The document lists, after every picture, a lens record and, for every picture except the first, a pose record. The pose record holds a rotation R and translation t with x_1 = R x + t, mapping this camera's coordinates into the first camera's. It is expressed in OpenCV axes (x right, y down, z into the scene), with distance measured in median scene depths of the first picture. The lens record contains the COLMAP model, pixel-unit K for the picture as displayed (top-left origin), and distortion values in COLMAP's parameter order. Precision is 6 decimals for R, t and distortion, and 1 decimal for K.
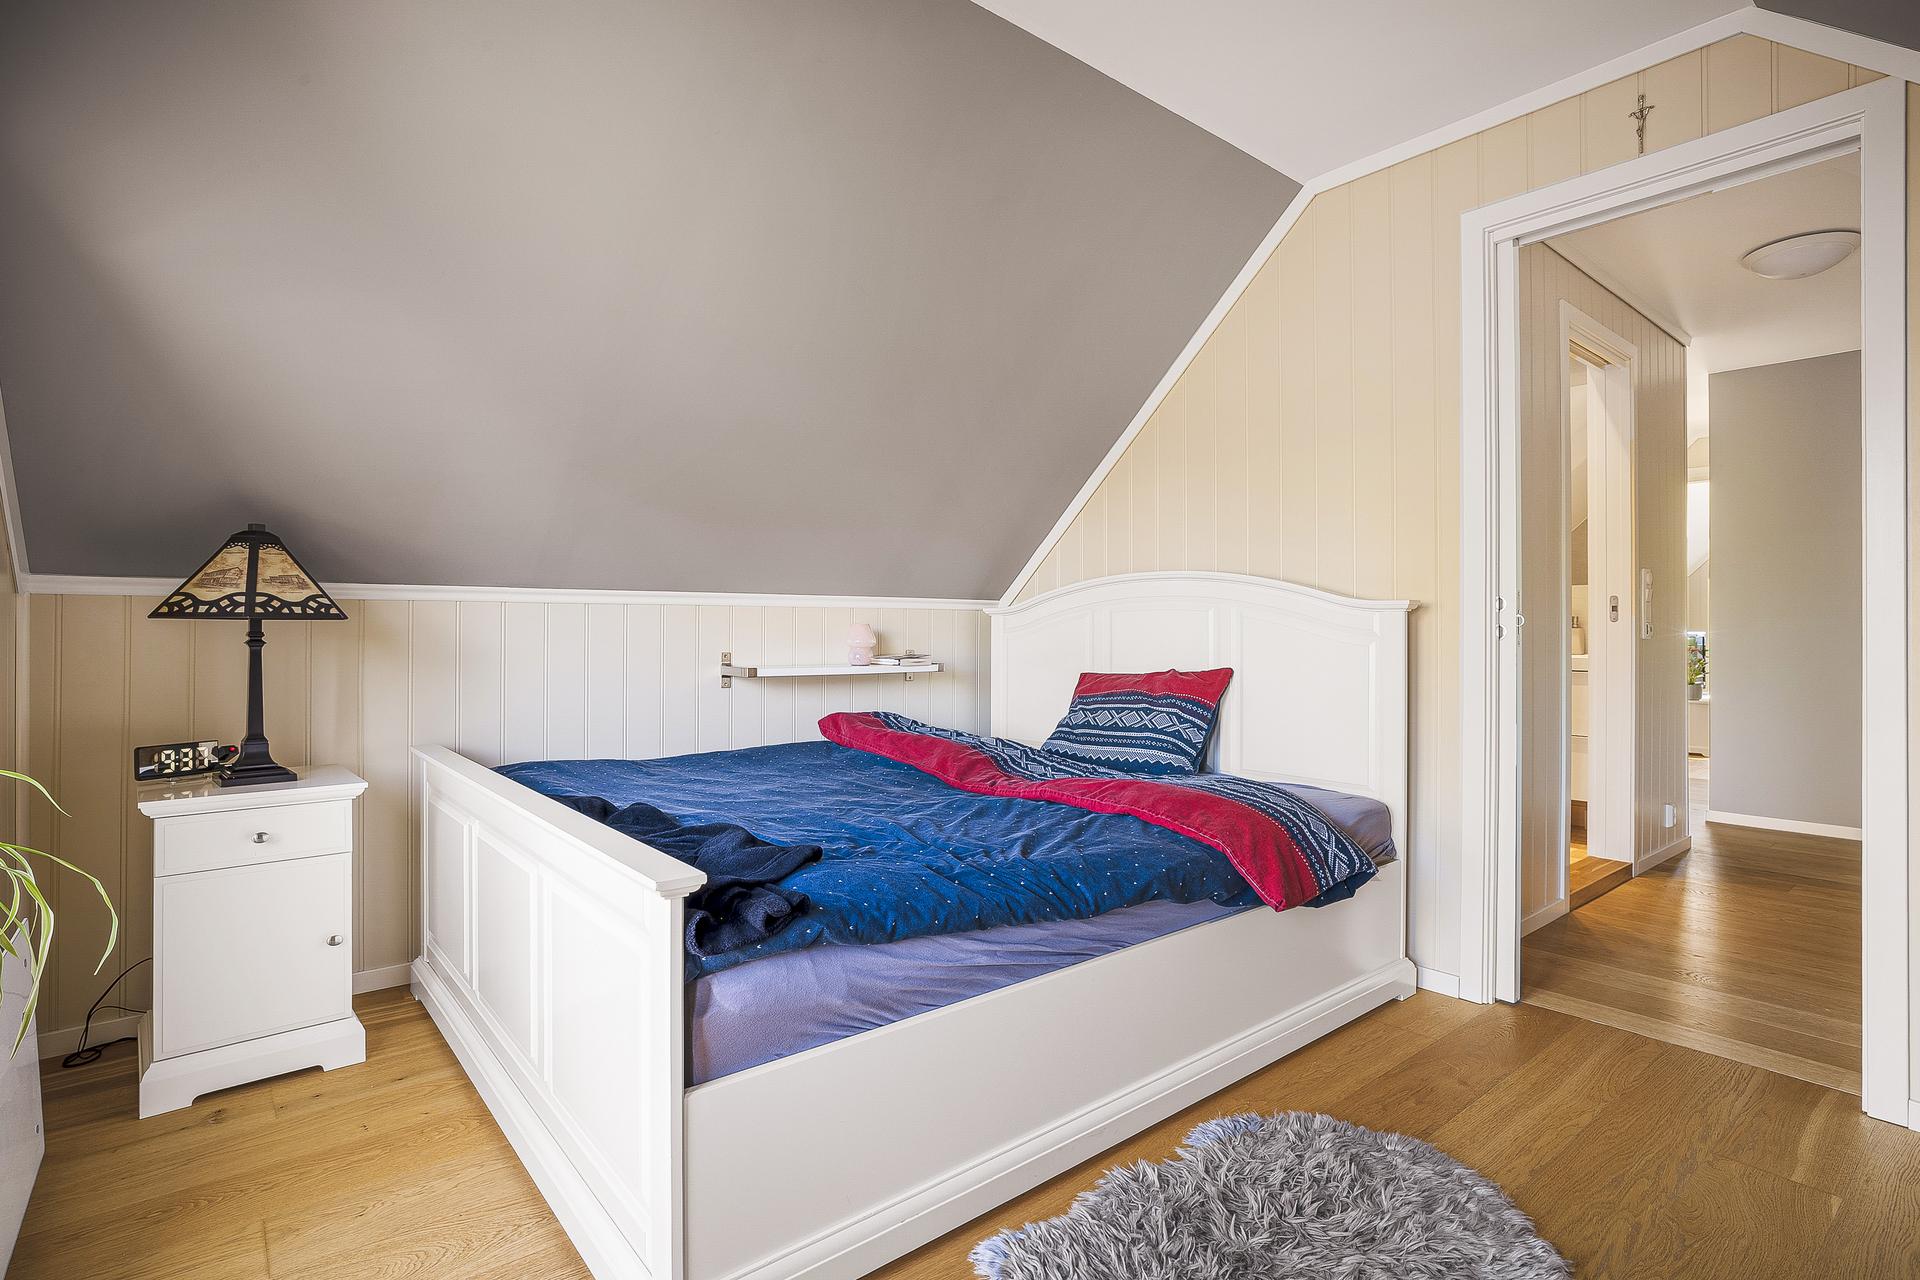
lens RADIAL K [[938.9, 0, 960.0], [0, 938.9, 640.0], [0, 0, 1]] dist [-0.001121, -0.000146]
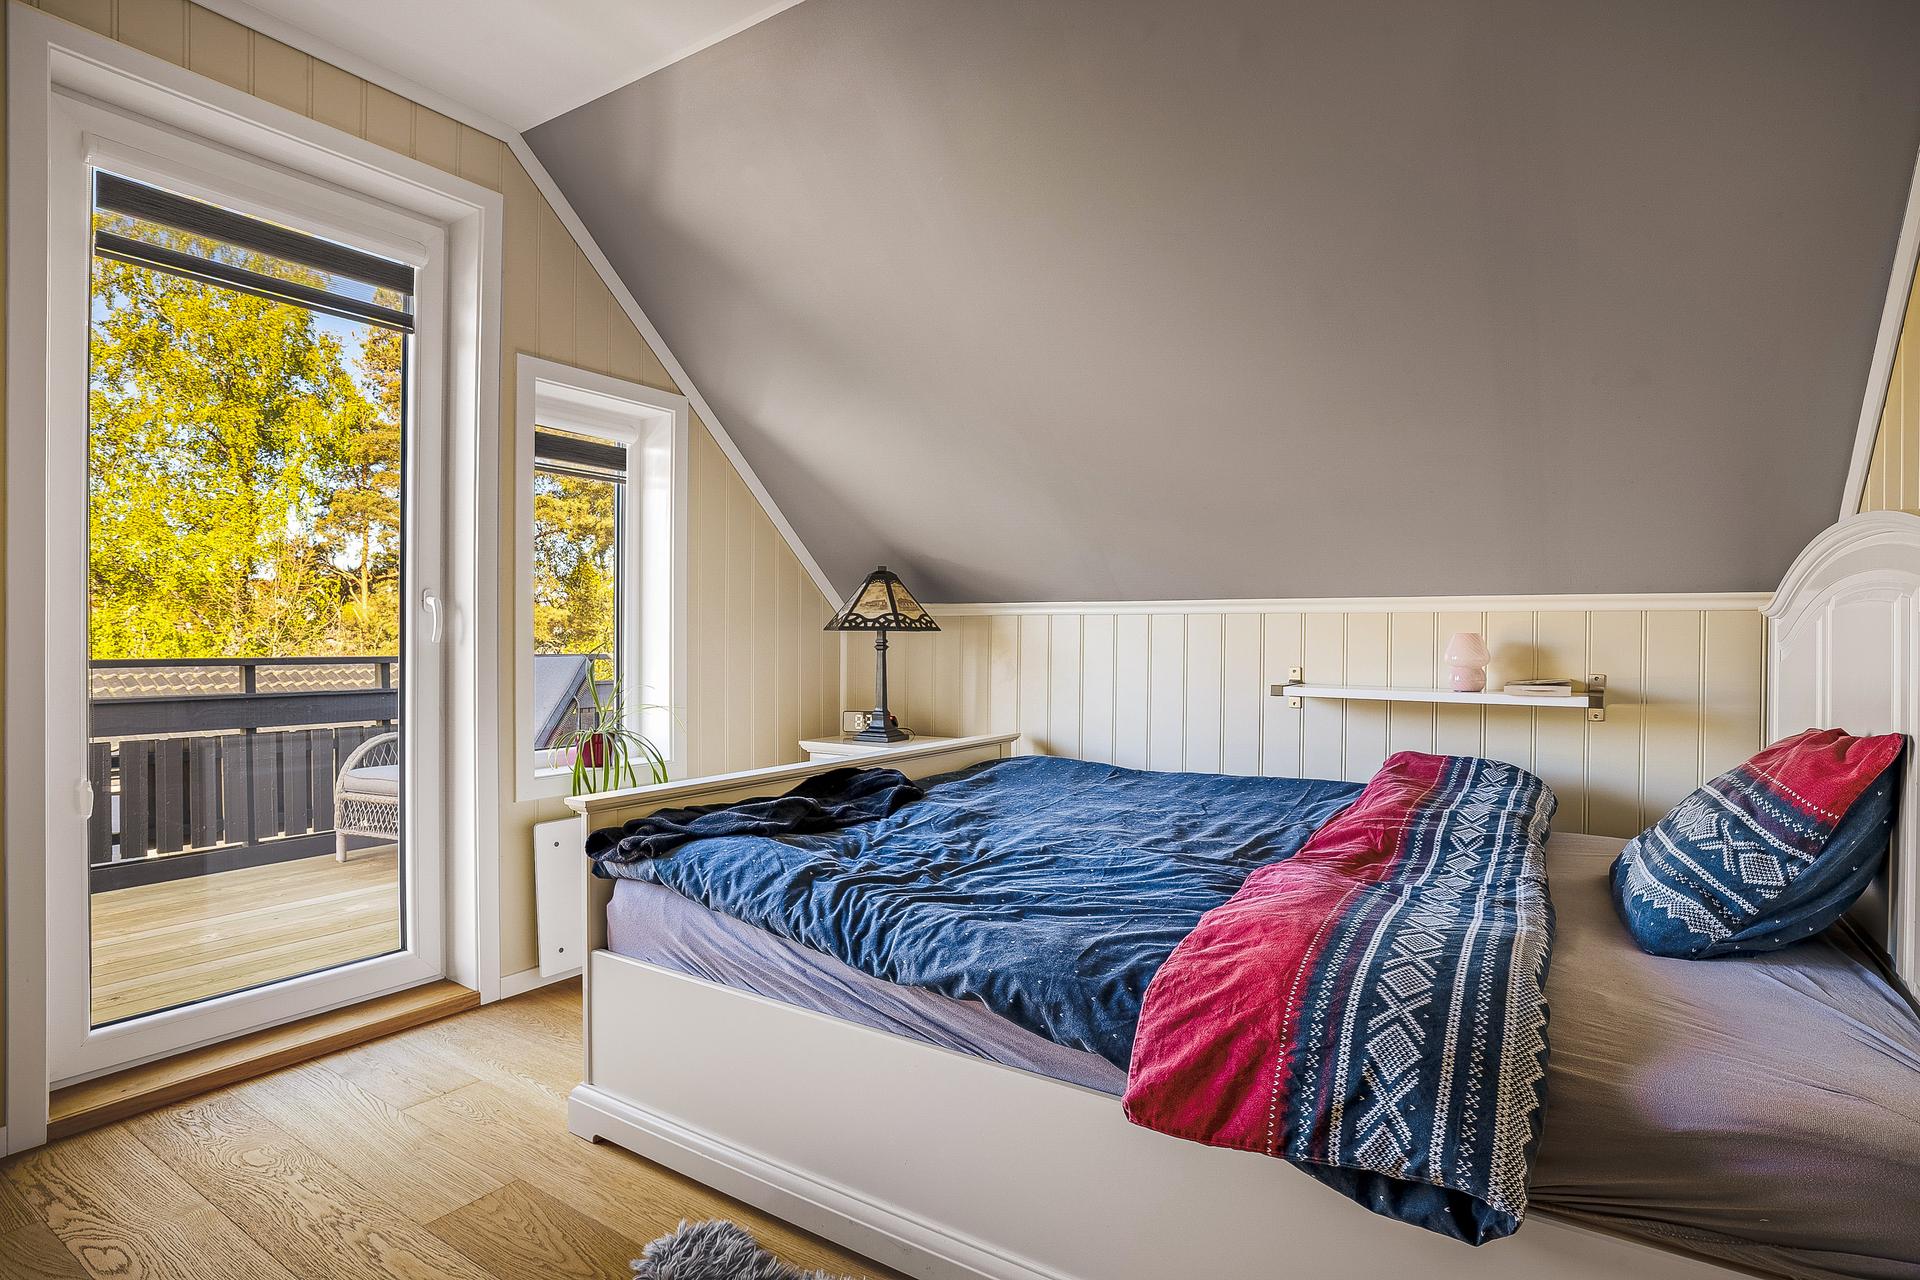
lens RADIAL K [[972.7, 0, 960.0], [0, 972.7, 640.0], [0, 0, 1]] dist [0.000426, -0.000047]
pose [[0.292900, -0.002300, -0.956140, 0.763297], [-0.022160, 0.999712, -0.009193, 0.004886], [0.955886, 0.023881, 0.292765, 0.636131]]
